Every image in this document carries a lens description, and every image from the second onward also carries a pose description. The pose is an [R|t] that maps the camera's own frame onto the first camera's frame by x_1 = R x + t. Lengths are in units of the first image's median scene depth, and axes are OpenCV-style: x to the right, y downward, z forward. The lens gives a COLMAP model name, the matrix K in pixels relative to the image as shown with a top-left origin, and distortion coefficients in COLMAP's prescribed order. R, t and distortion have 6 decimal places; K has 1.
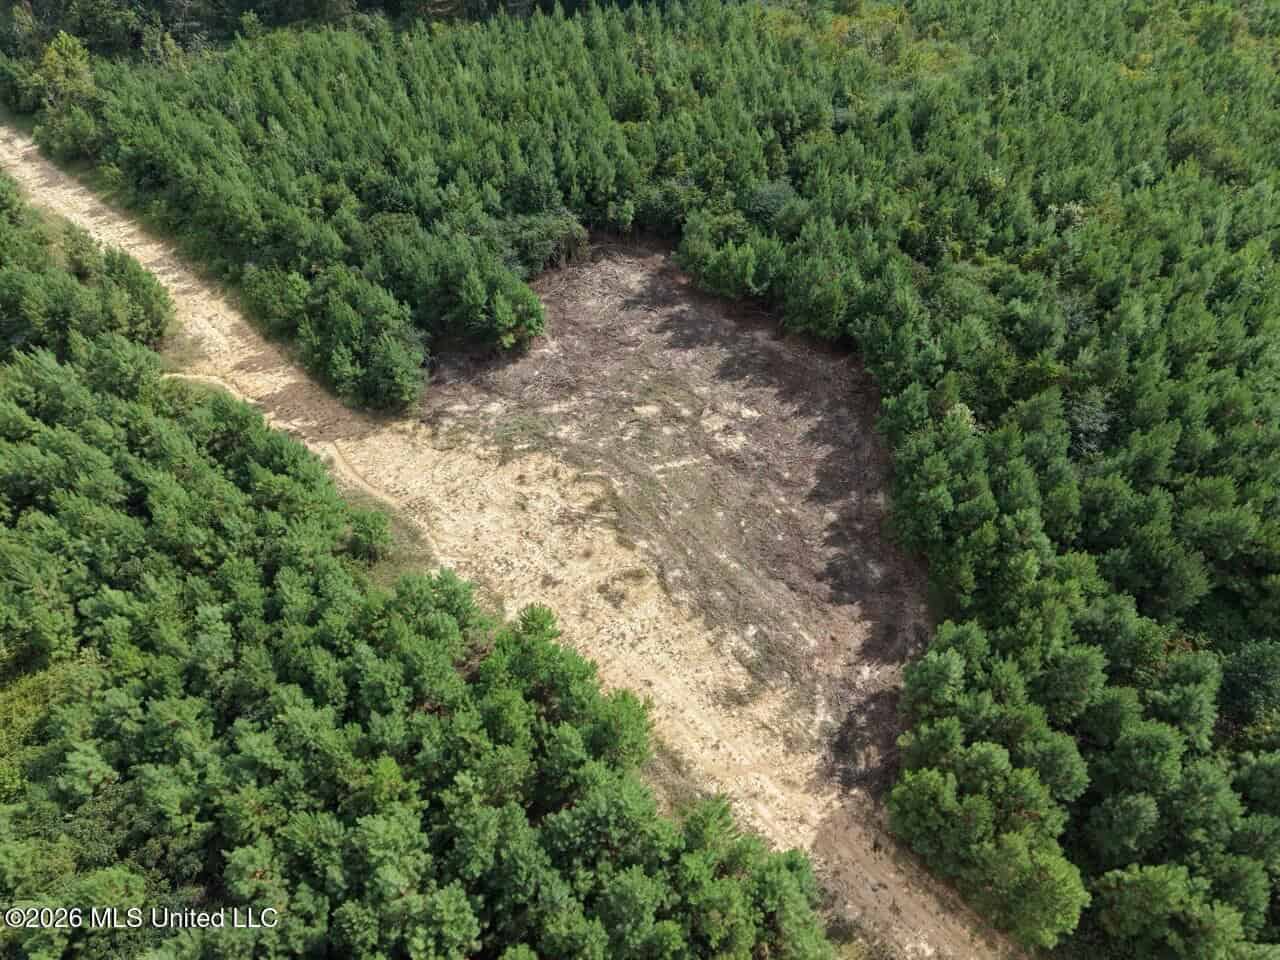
lens RADIAL K [[851.8, 0, 638.4], [0, 851.8, 479.1], [0, 0, 1]] dist [0.038347, -0.038989]
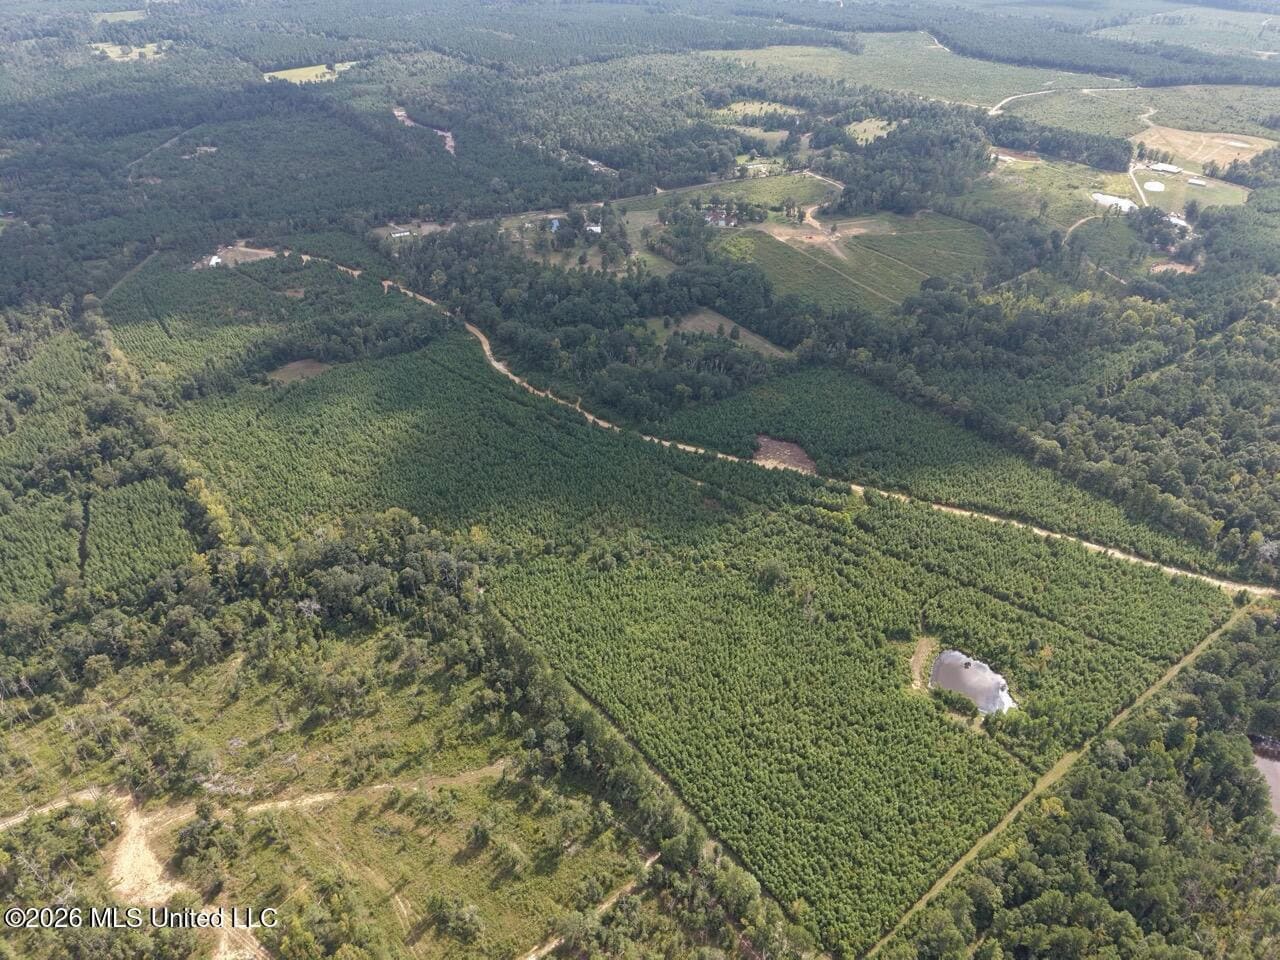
lens RADIAL K [[851.8, 0, 644.1], [0, 851.8, 481.0], [0, 0, 1]] dist [0.038347, -0.038989]
pose [[0.935739, -0.208977, 0.284116, -3.352146], [0.252728, 0.959187, -0.126846, 0.830598], [-0.246012, 0.190498, 0.950362, -6.049856]]
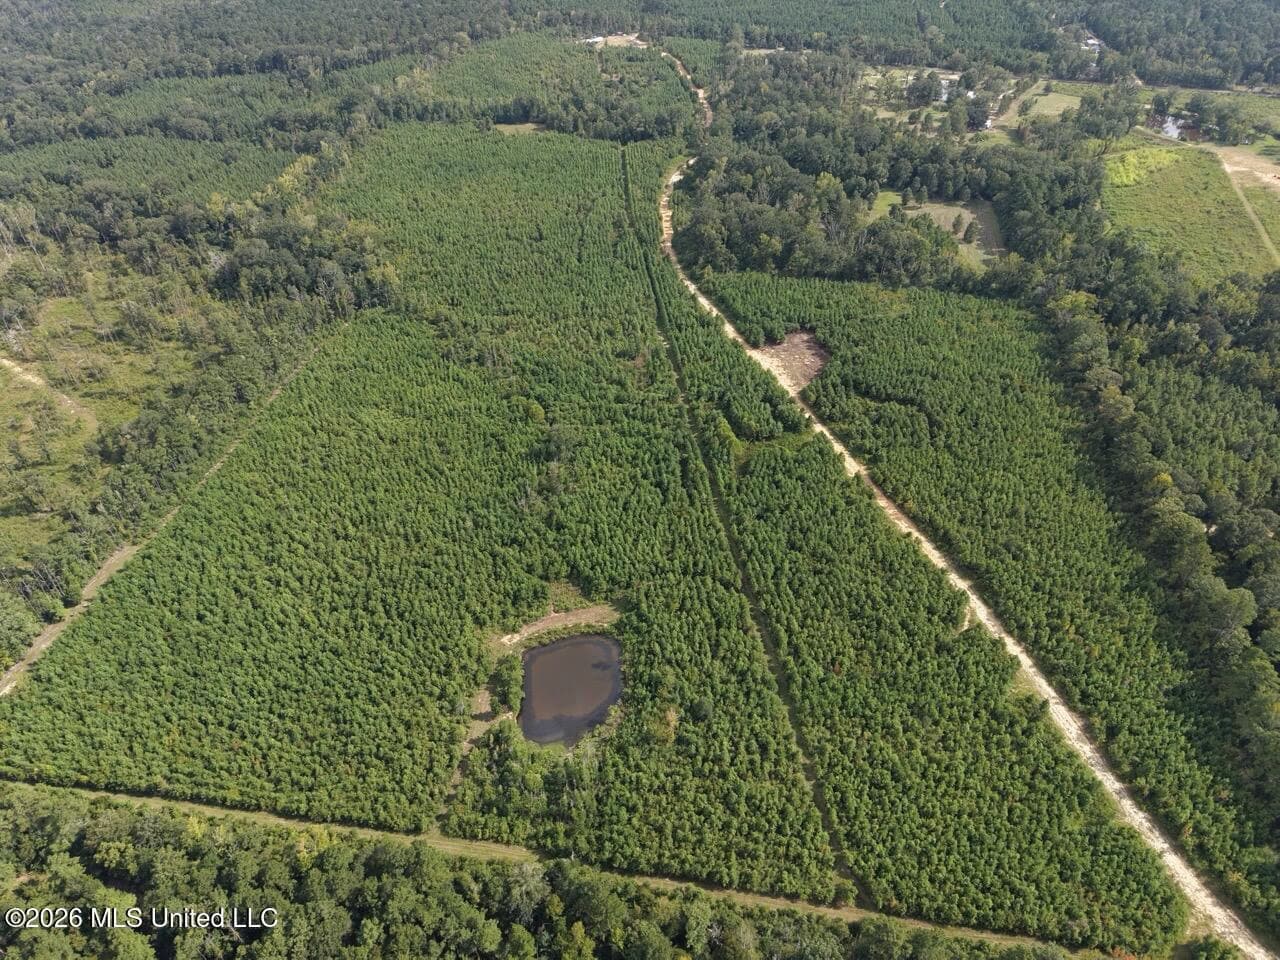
lens RADIAL K [[851.8, 0, 639.8], [0, 851.8, 481.7], [0, 0, 1]] dist [0.038347, -0.038989]
pose [[0.904667, 0.269383, -0.330168, 1.077455], [-0.302511, 0.951705, -0.052392, 1.232240], [0.300109, 0.147277, 0.942467, -4.271696]]
